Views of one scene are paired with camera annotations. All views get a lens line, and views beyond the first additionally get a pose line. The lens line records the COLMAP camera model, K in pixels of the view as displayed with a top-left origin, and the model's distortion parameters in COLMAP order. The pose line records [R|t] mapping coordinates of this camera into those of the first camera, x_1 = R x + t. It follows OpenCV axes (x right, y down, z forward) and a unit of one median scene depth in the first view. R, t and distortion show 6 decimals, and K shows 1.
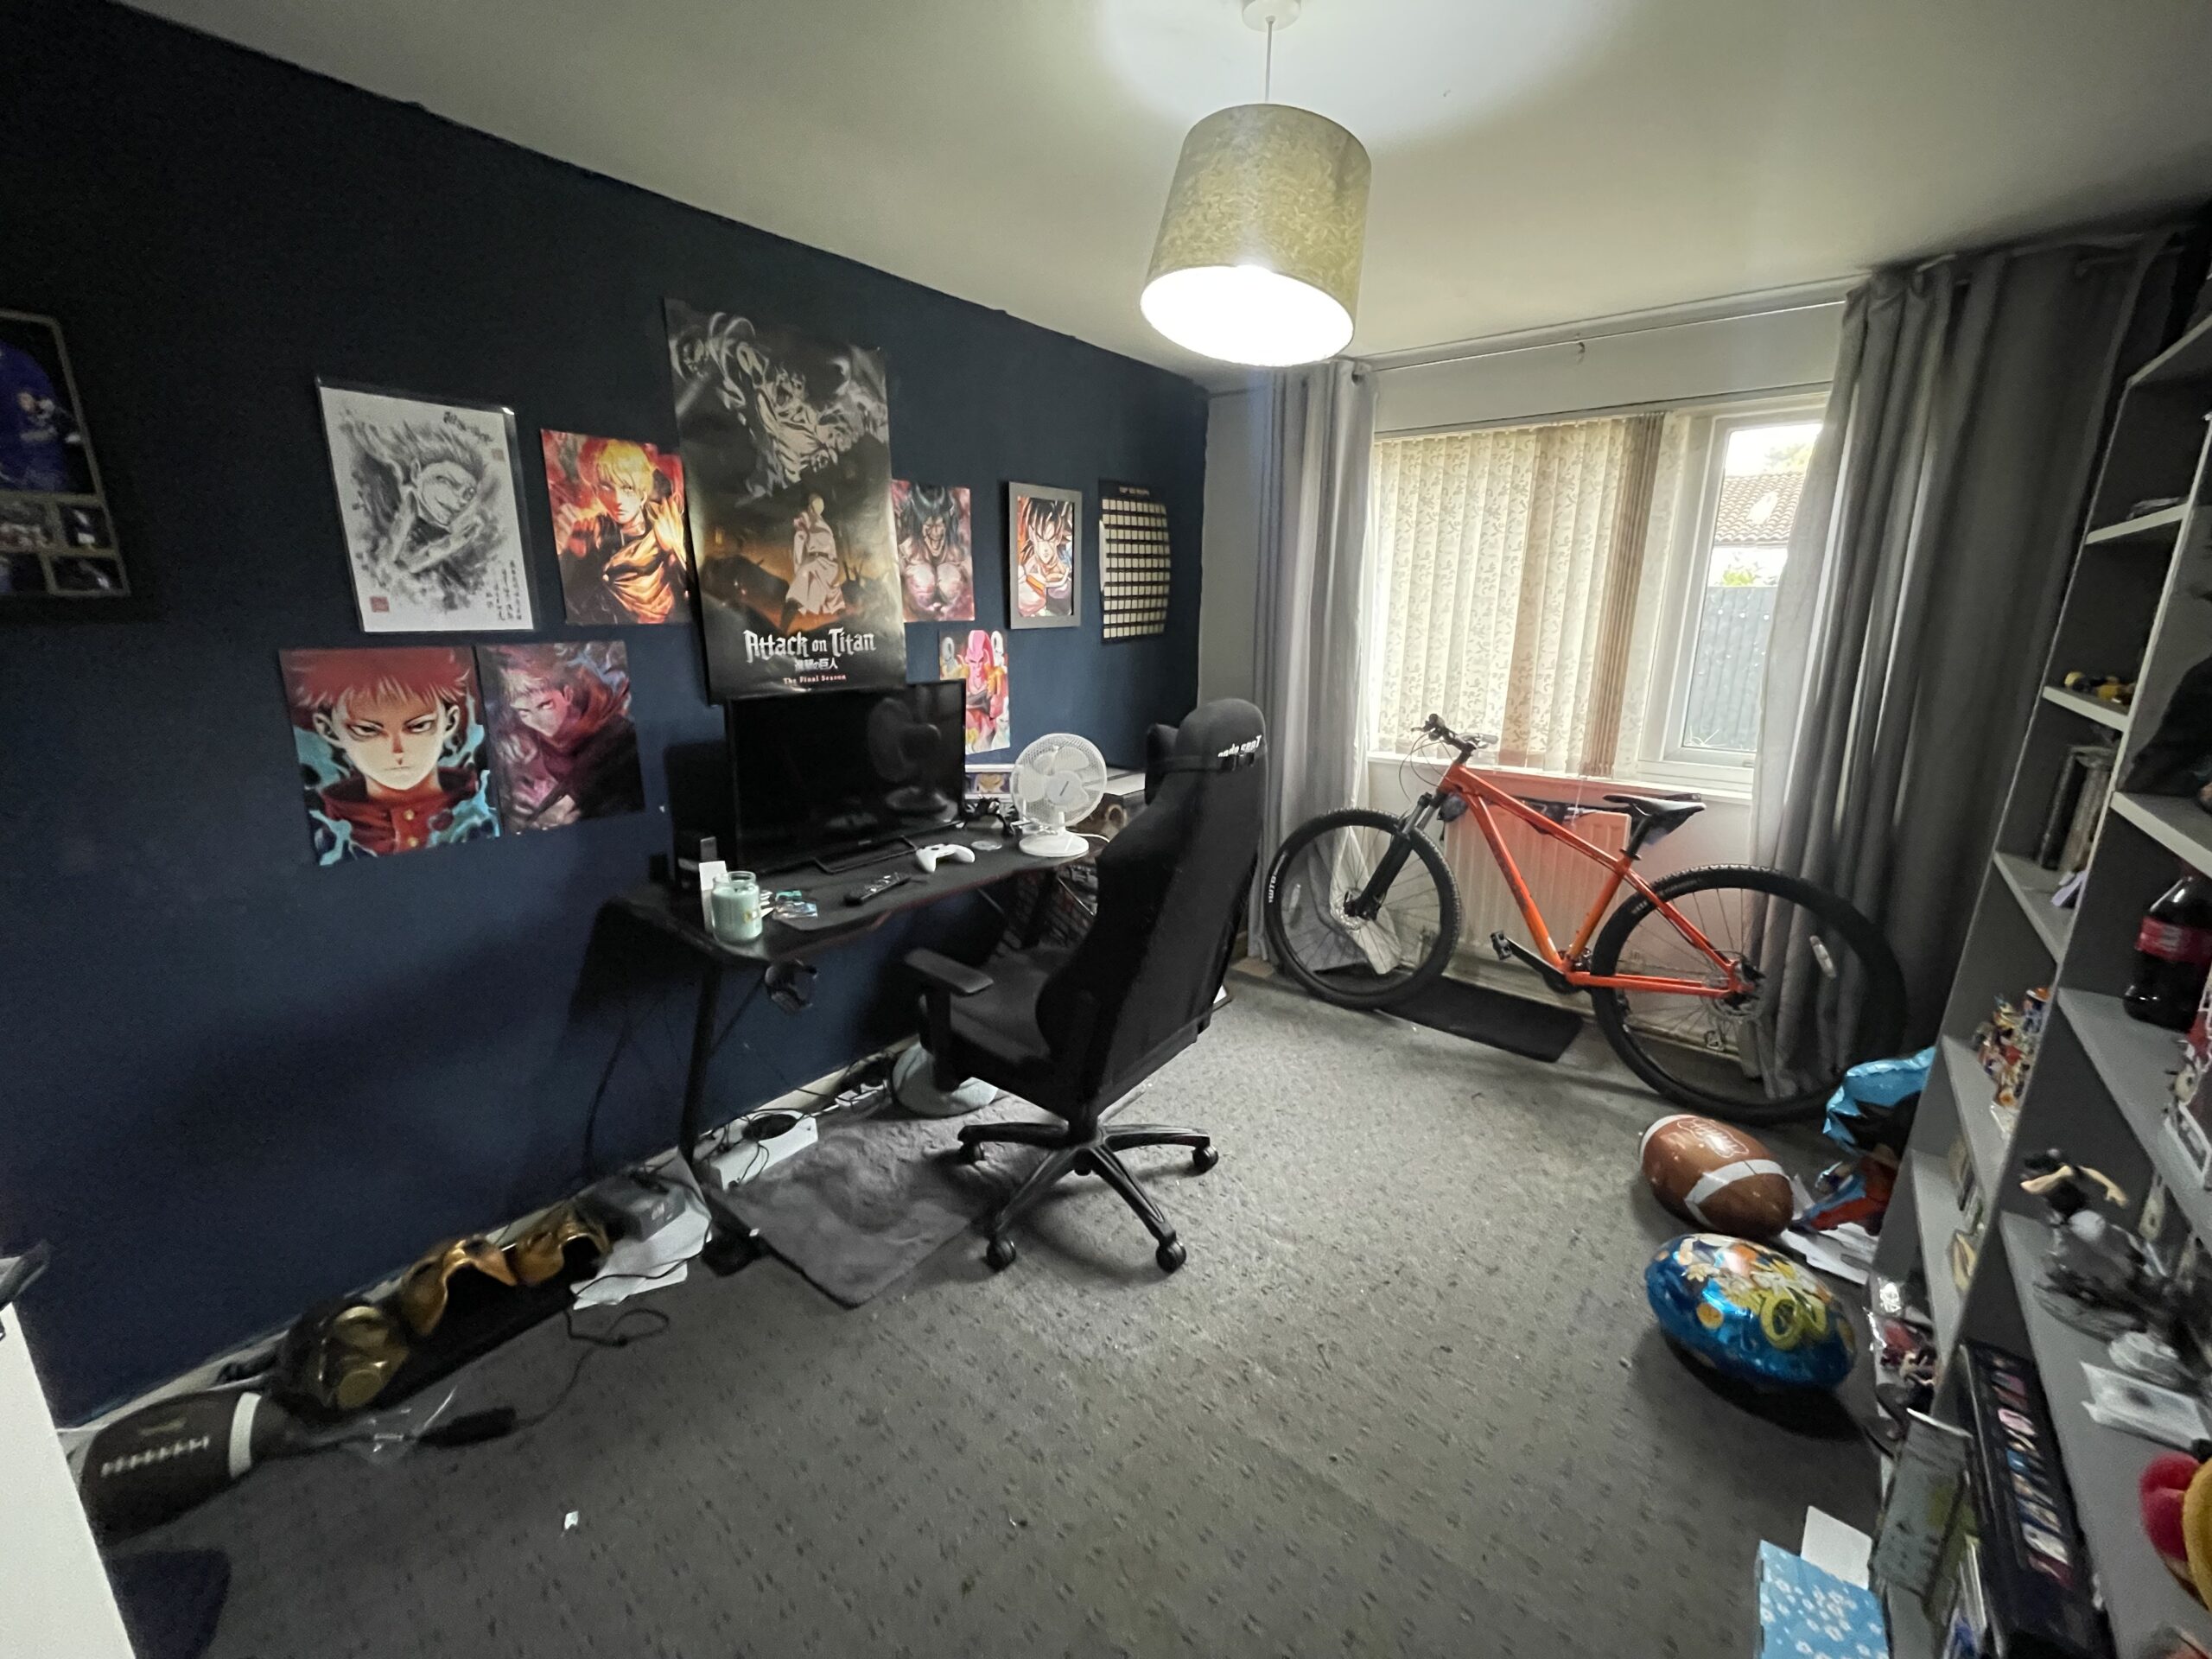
lens RADIAL K [[901.8, 0, 1098.2], [0, 901.8, 824.1], [0, 0, 1]] dist [-0.000492, -0.000071]
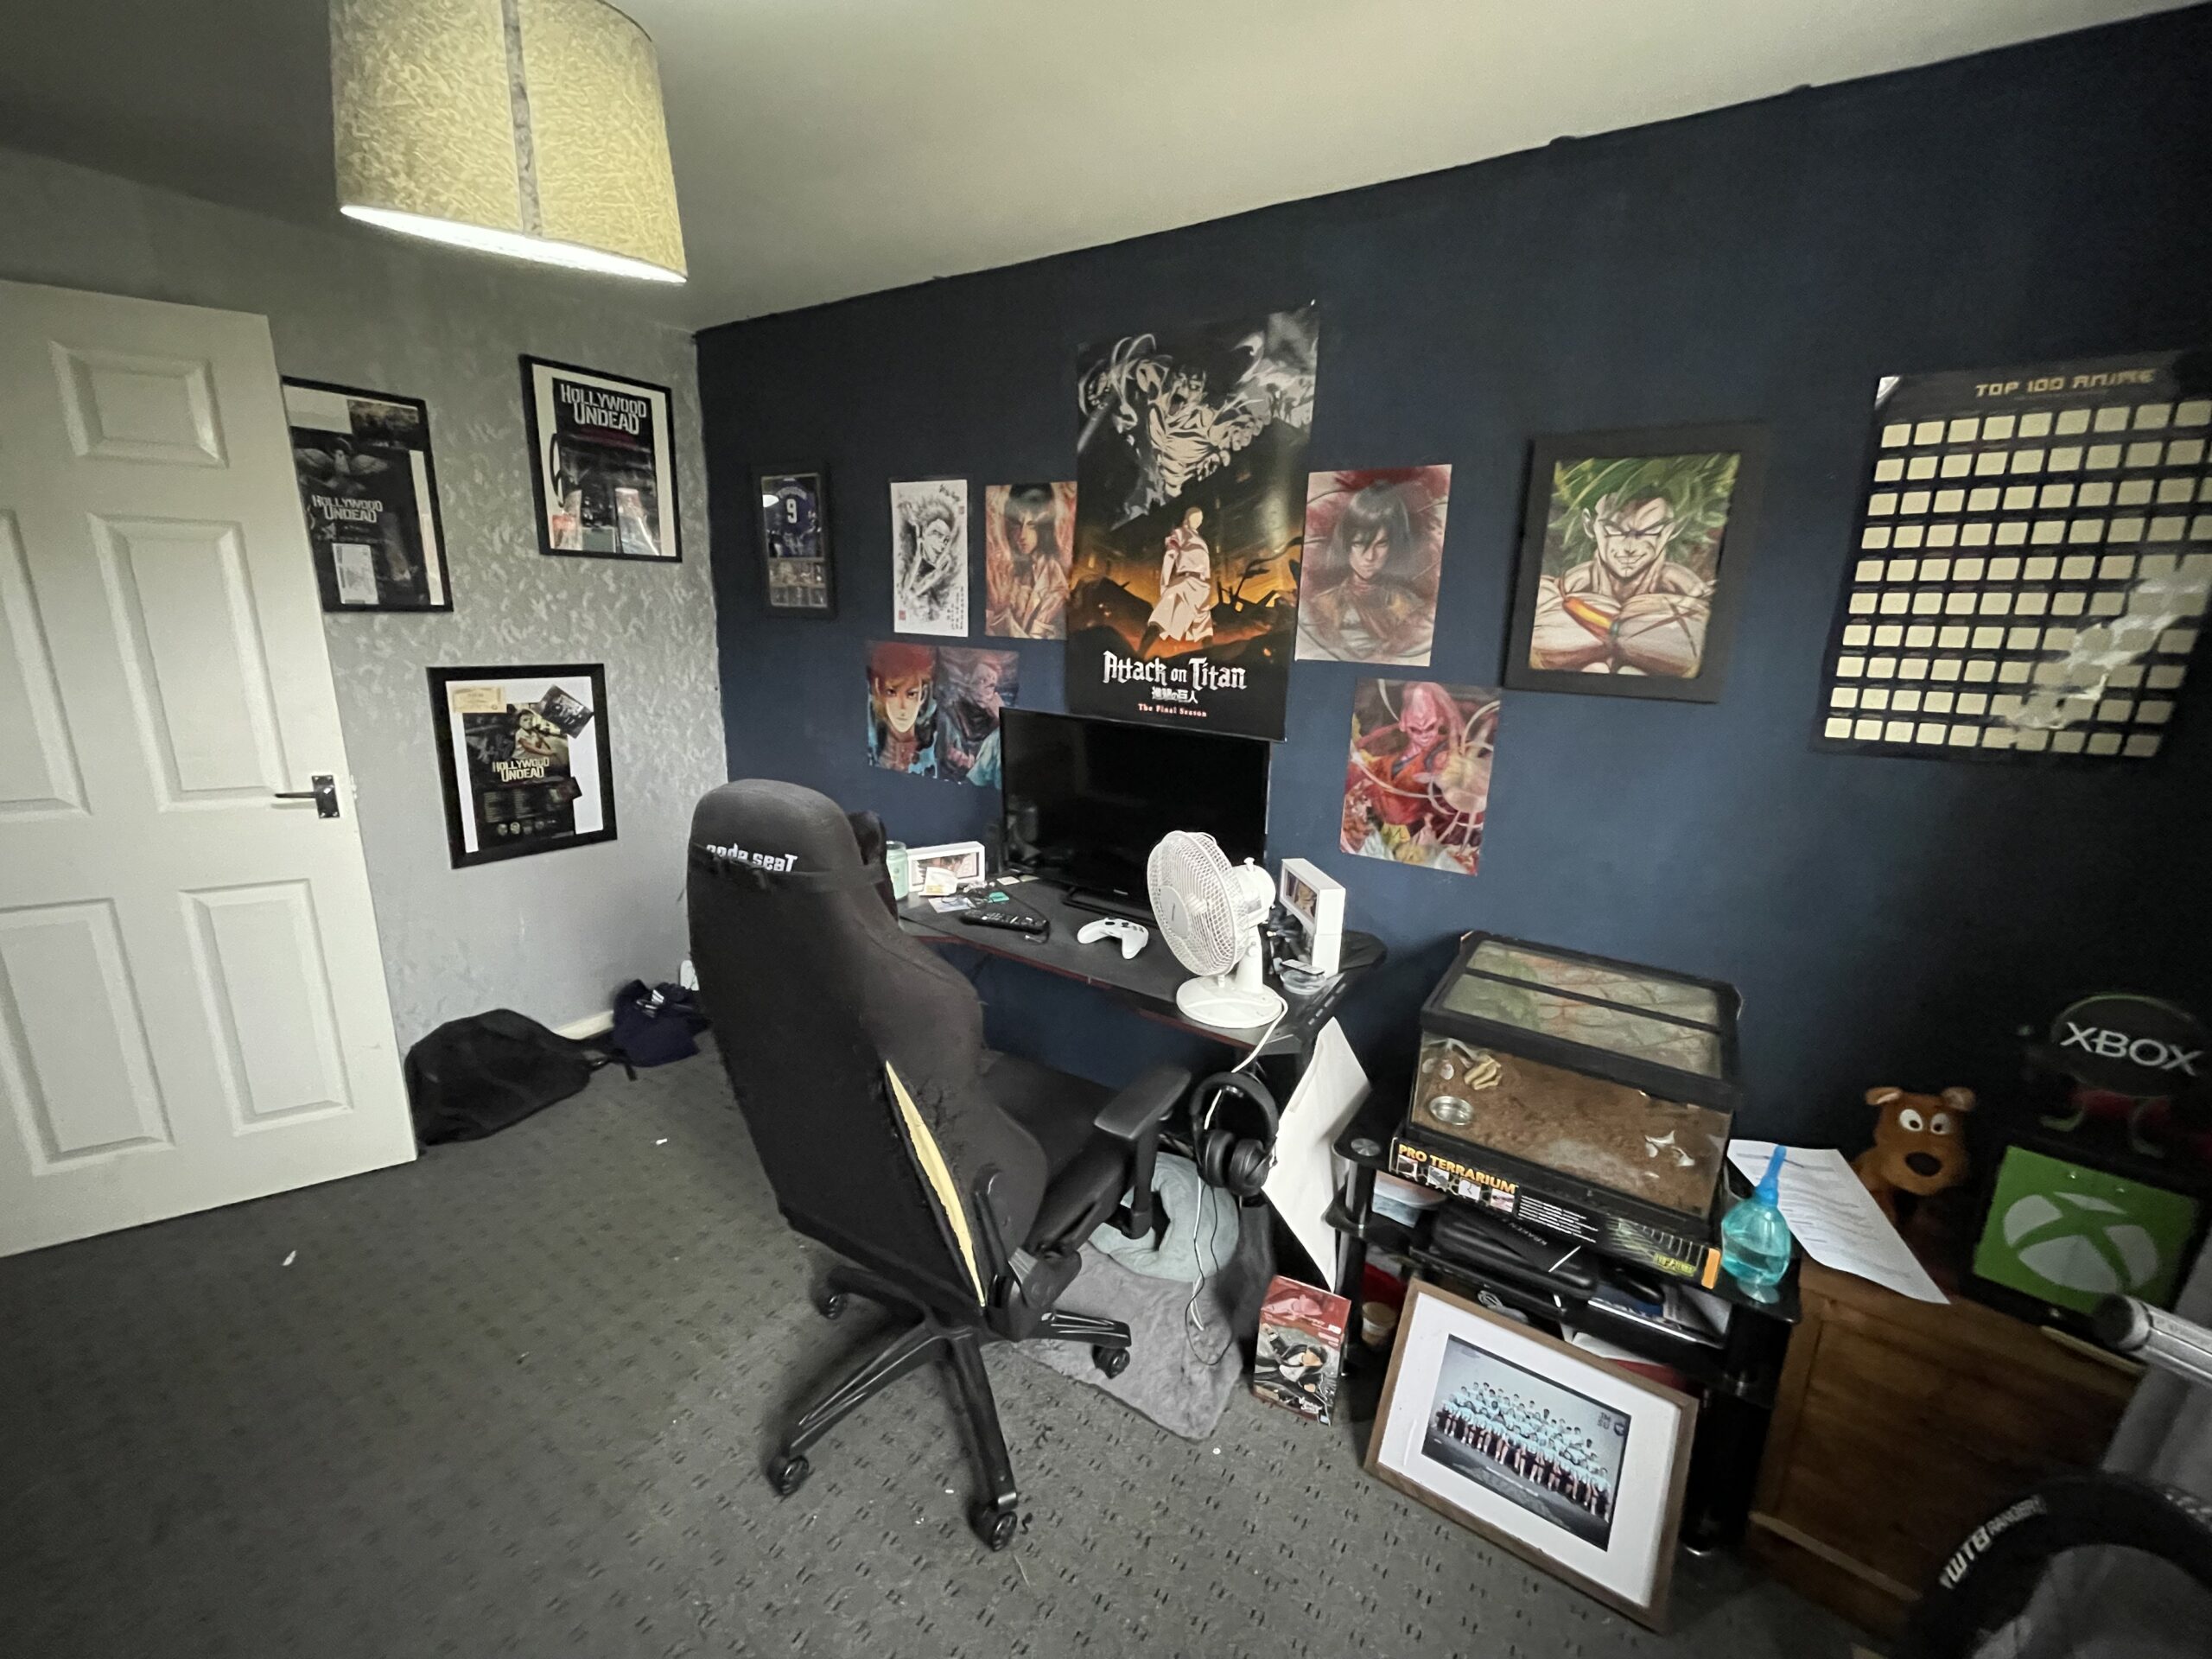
lens RADIAL K [[901.8, 0, 1098.2], [0, 901.8, 824.1], [0, 0, 1]] dist [-0.000492, -0.000071]
pose [[0.081468, 0.245069, -0.966077, 0.621527], [-0.266201, 0.939436, 0.215863, -0.242848], [0.960469, 0.239585, 0.141771, 0.872293]]
